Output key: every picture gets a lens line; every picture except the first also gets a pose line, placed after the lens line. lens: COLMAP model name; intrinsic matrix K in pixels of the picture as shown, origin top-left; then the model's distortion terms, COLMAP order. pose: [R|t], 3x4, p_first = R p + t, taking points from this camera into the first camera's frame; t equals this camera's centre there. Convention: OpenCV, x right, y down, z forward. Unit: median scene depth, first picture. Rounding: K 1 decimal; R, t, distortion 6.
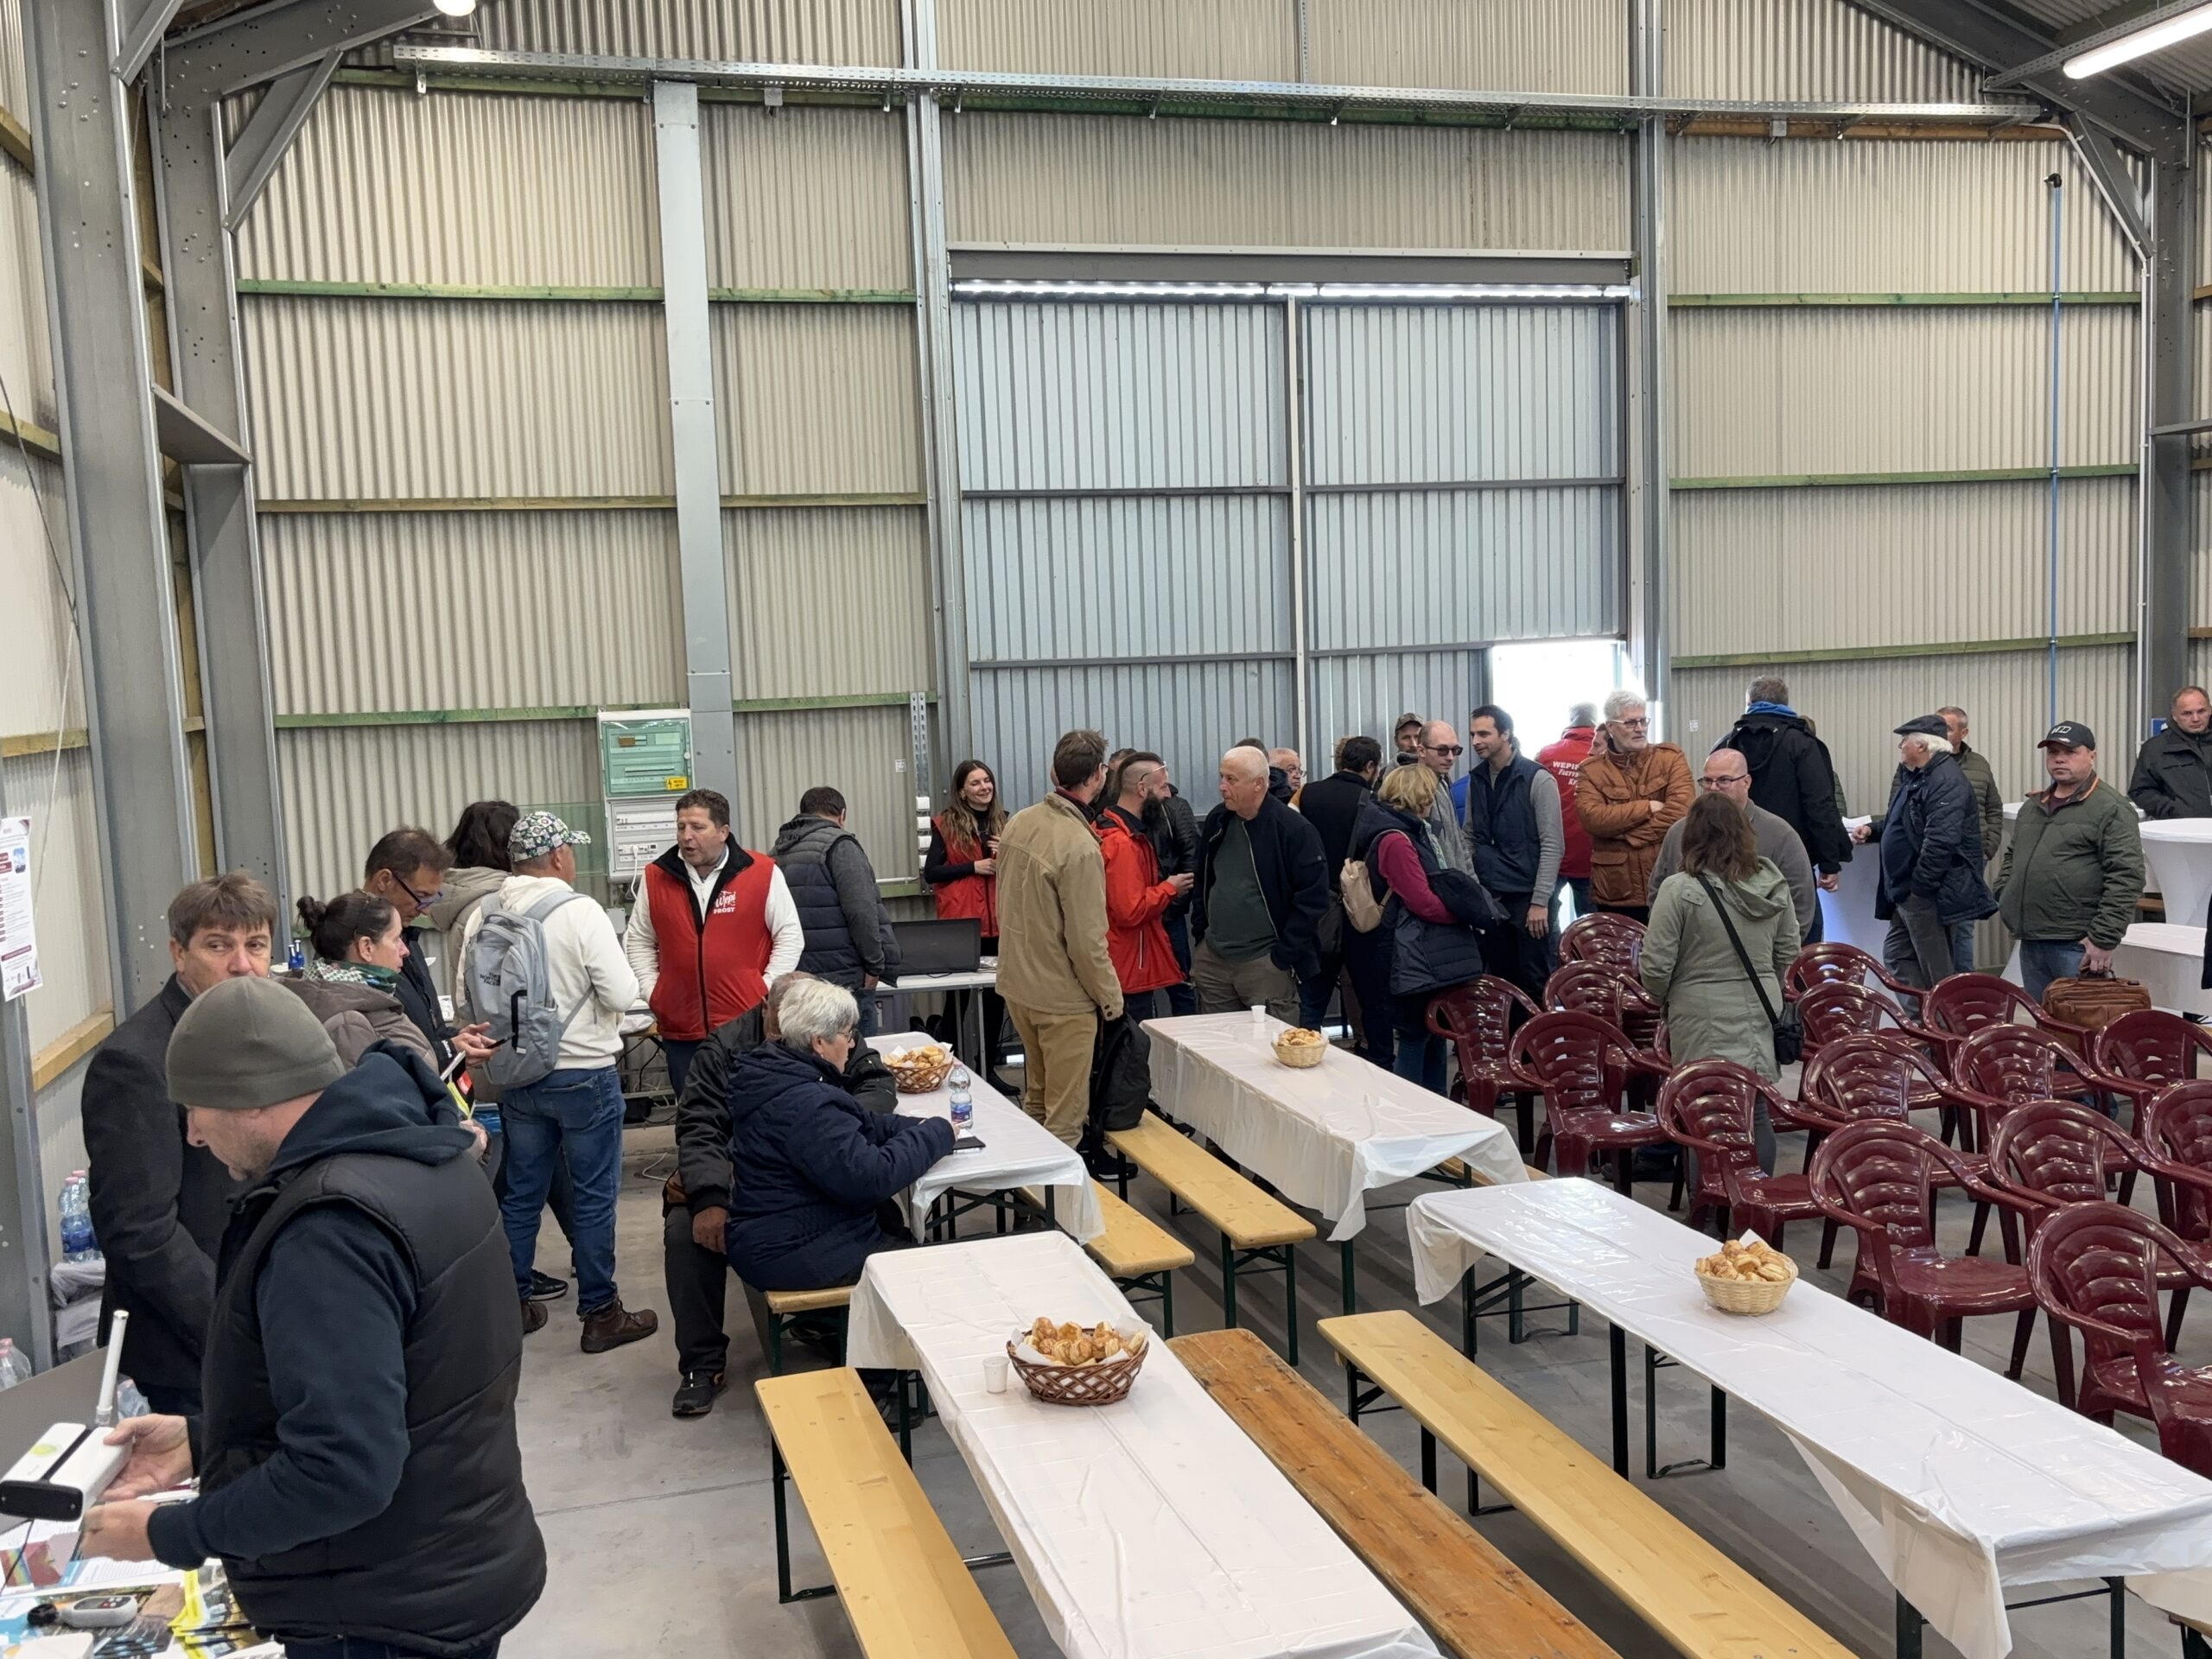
lens RADIAL K [[1994.5, 0, 1107.7], [0, 1994.5, 839.1], [0, 0, 1]] dist [0.011670, -0.017597]
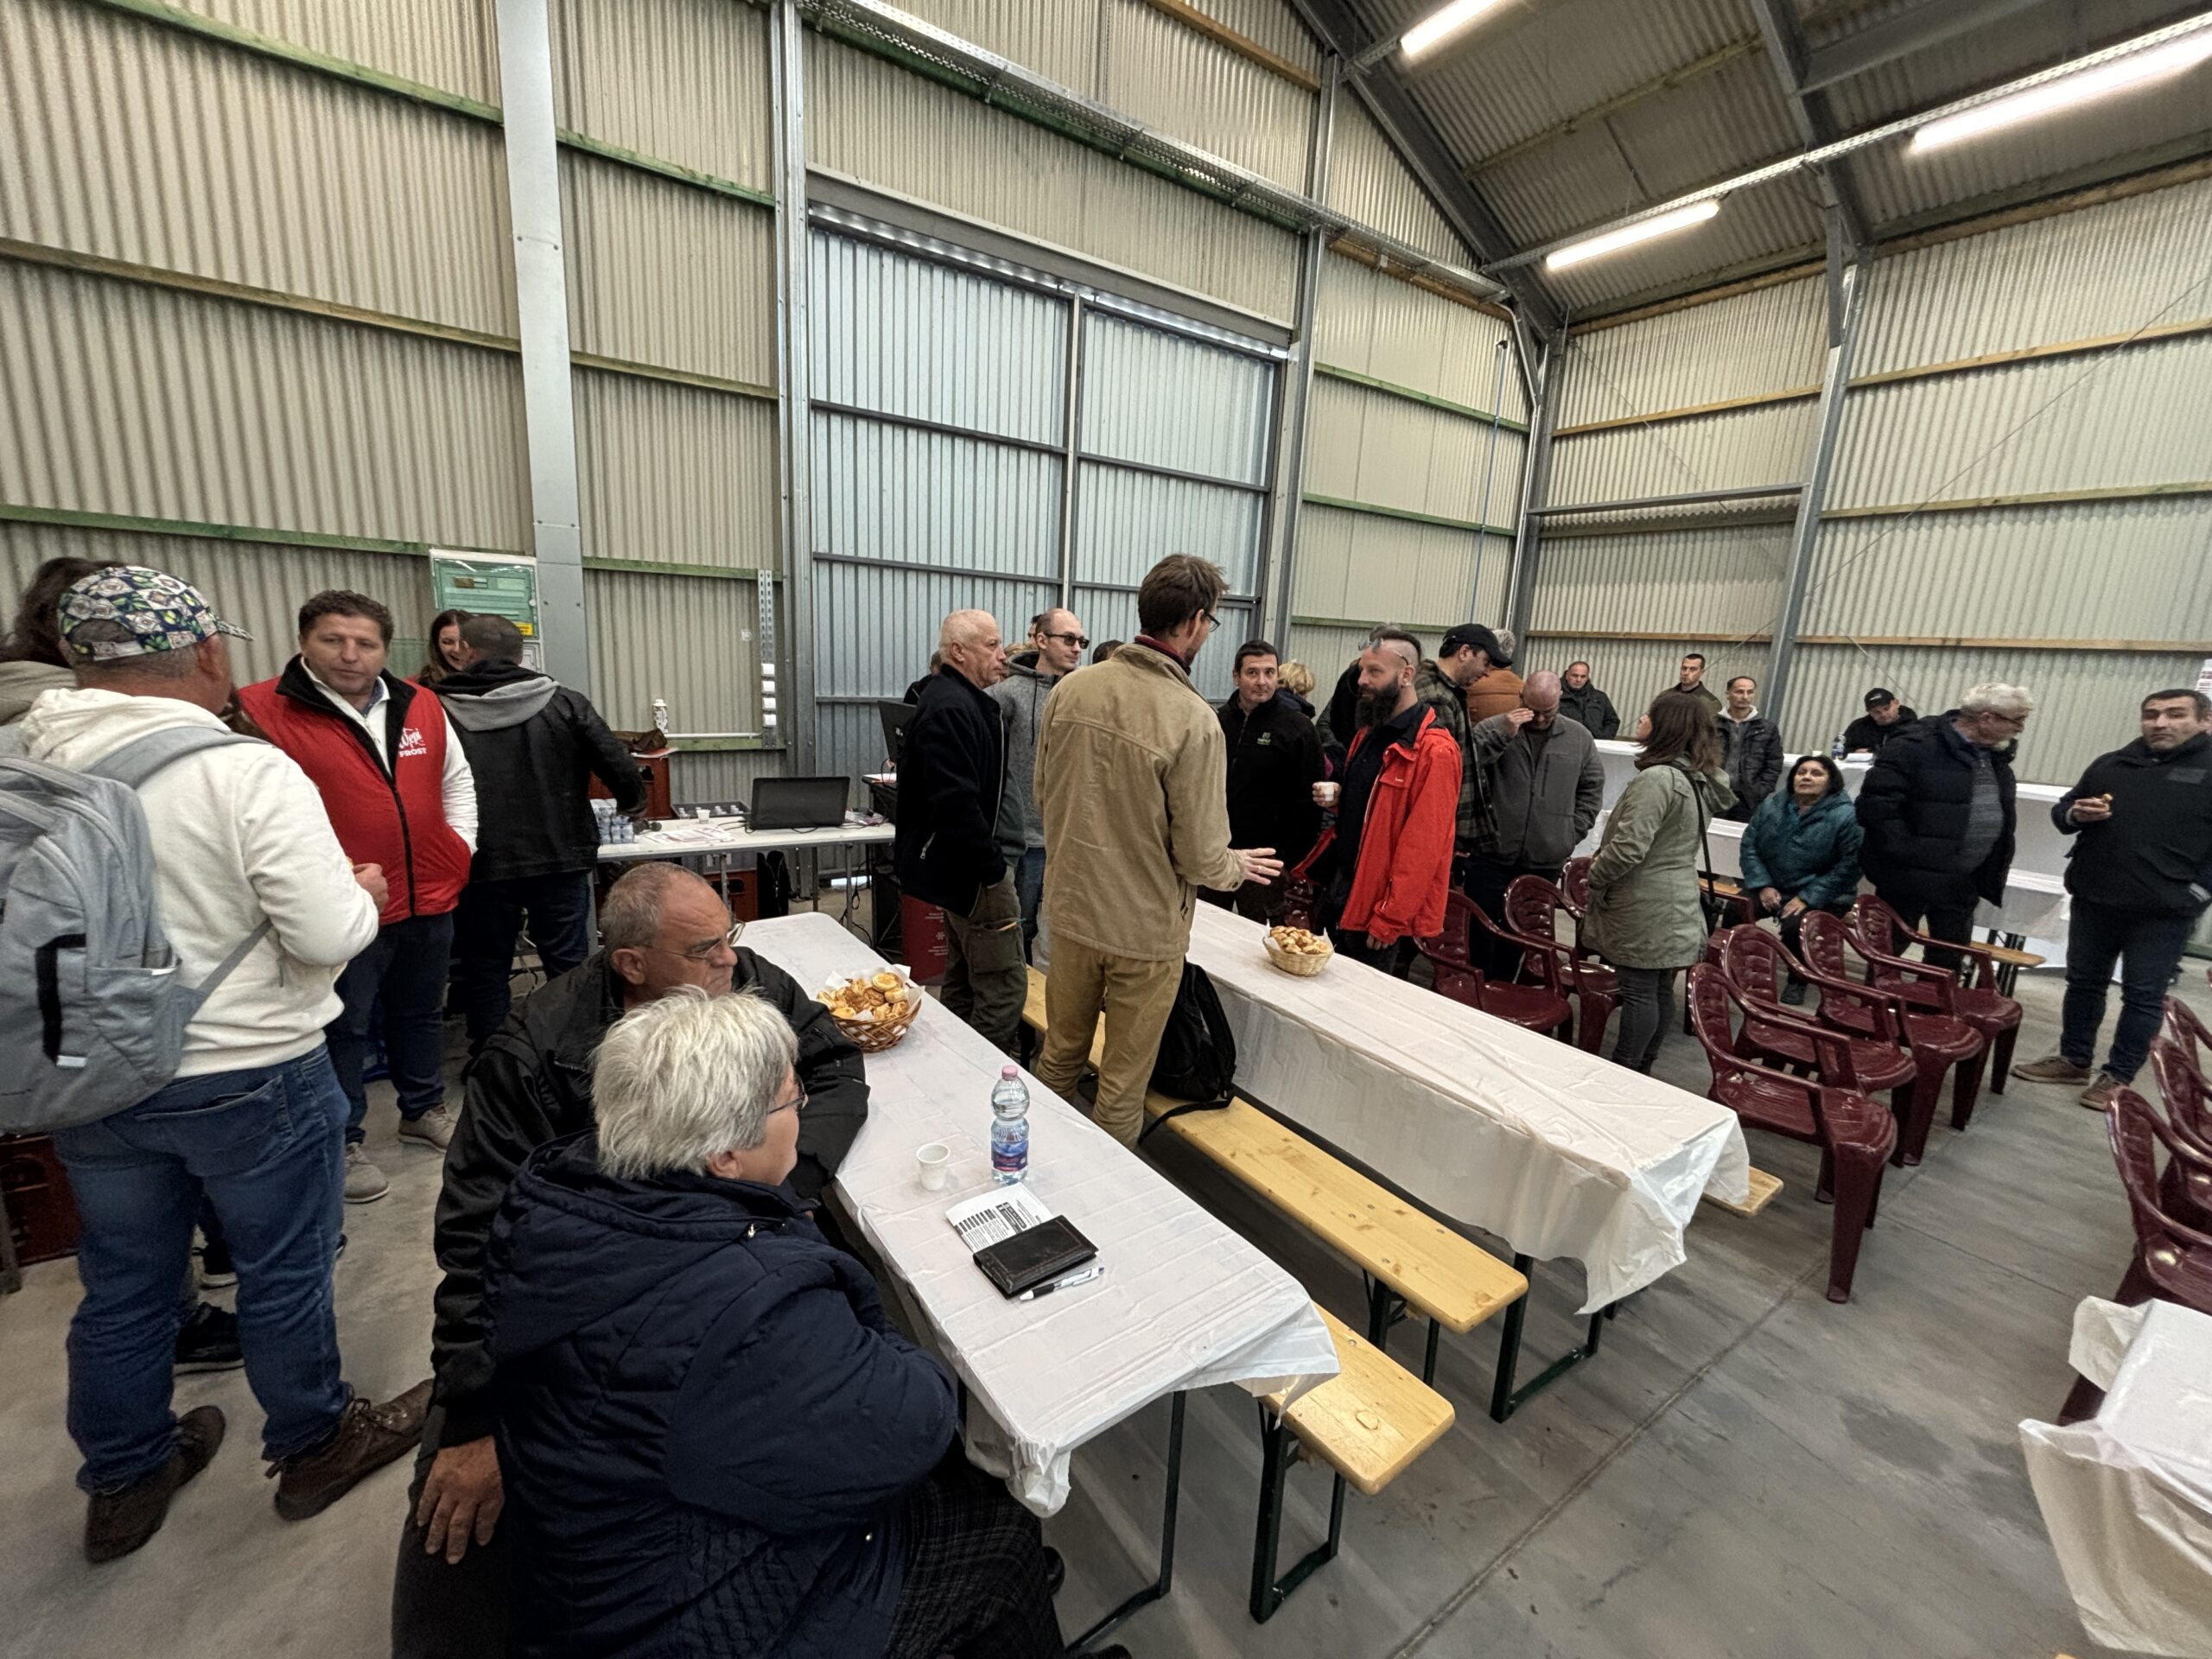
lens RADIAL K [[893.3, 0, 1100.0], [0, 893.3, 821.2], [0, 0, 1]] dist [-0.002464, 0.001816]
pose [[0.942291, 0.025157, 0.333847, -0.082056], [-0.060800, 0.993450, 0.096746, 0.008334], [-0.329227, -0.111460, 0.937649, 0.440626]]
